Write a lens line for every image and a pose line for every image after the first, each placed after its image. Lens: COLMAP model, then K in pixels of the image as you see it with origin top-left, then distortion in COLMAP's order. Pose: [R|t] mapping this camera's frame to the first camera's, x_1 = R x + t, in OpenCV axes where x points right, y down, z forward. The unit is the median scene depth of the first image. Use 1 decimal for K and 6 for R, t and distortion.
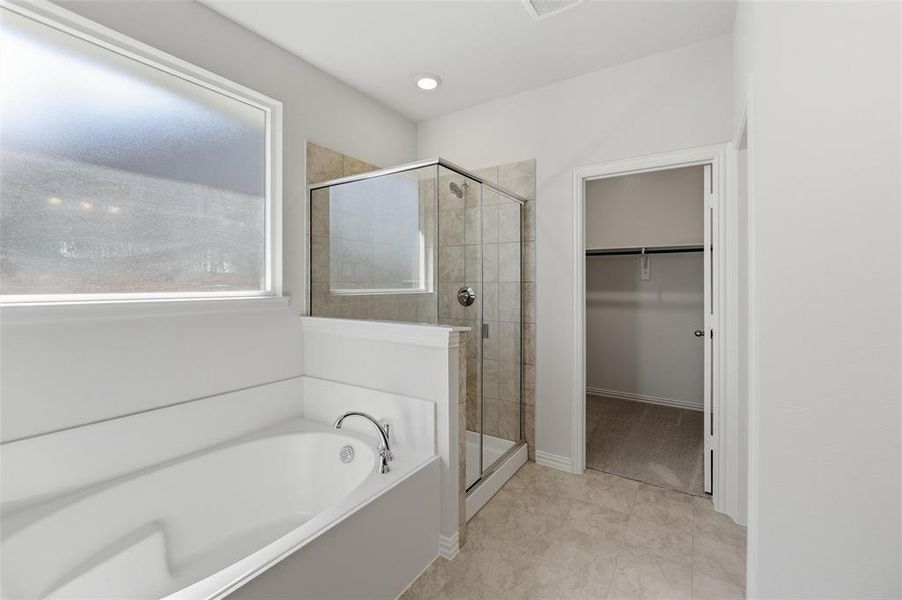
lens RADIAL K [[379.0, 0, 454.5], [0, 379.0, 282.8], [0, 0, 1]] dist [0.001030, 0.000153]
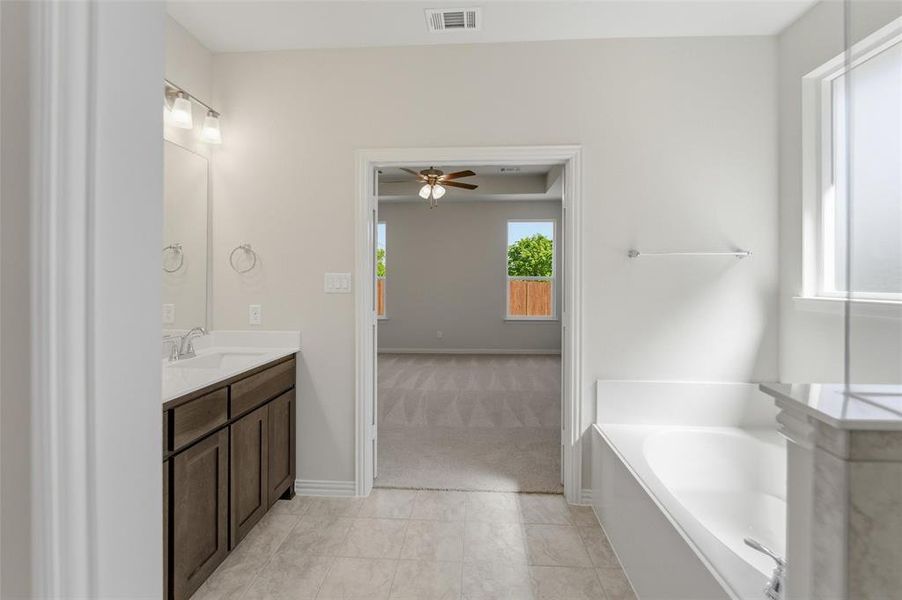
lens RADIAL K [[379.0, 0, 454.5], [0, 379.0, 282.8], [0, 0, 1]] dist [0.001030, 0.000153]
pose [[-0.874538, 0.000484, -0.484957, 0.348680], [-0.000526, 0.999998, 0.001945, 0.002636], [0.484957, 0.001956, -0.874536, 0.816894]]
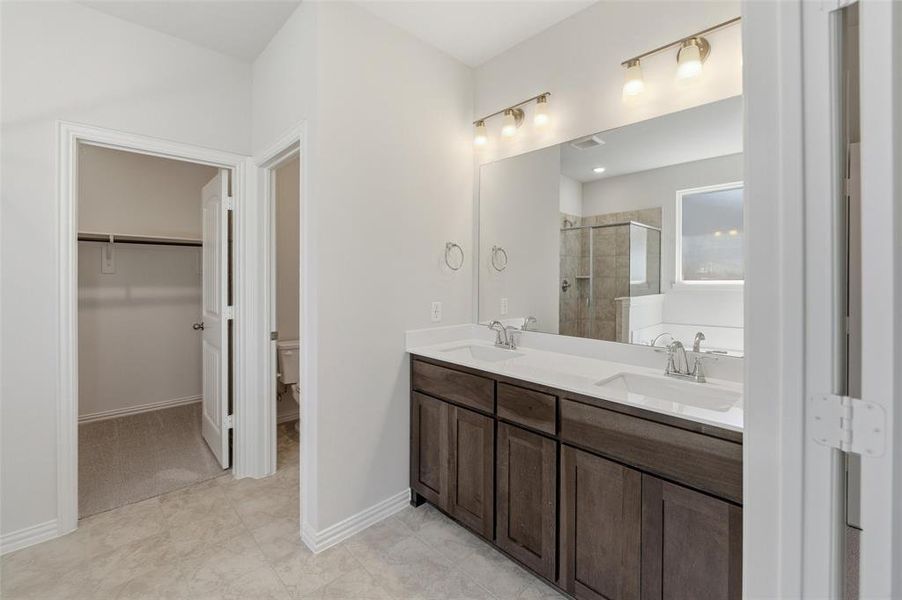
lens RADIAL K [[383.5, 0, 446.6], [0, 383.5, 278.0], [0, 0, 1]] dist [-0.001775, -0.000534]
pose [[0.251518, 0.000777, 0.967852, -0.223518], [-0.004023, 0.999992, 0.000243, -0.001209], [-0.967844, -0.003954, 0.251519, 0.097871]]
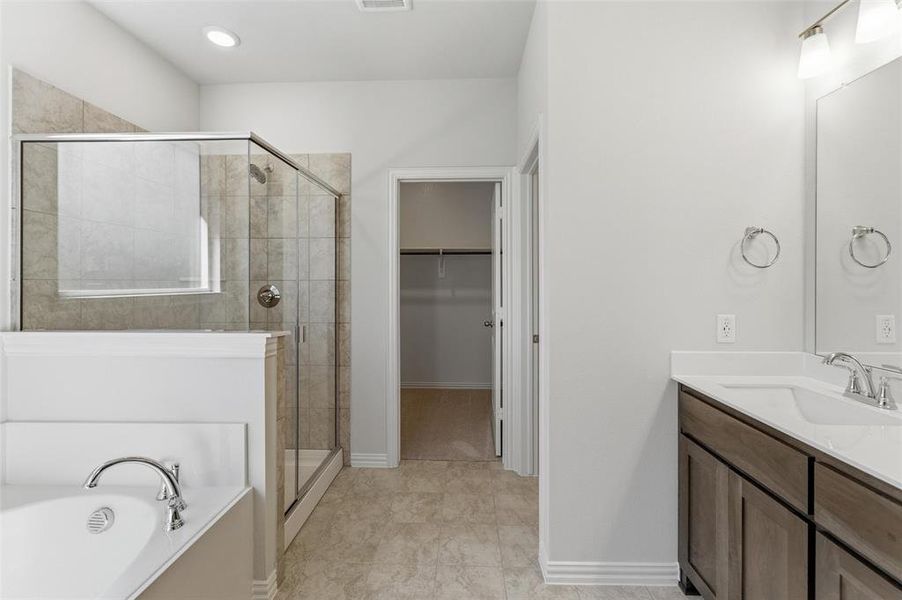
lens RADIAL K [[379.5, 0, 451.7], [0, 379.5, 280.0], [0, 0, 1]] dist [0.000879, 0.000346]
pose [[0.863339, 0.001310, 0.504623, -0.059800], [-0.000087, 0.999997, -0.002446, 0.000177], [-0.504625, 0.002068, 0.863336, 0.035672]]
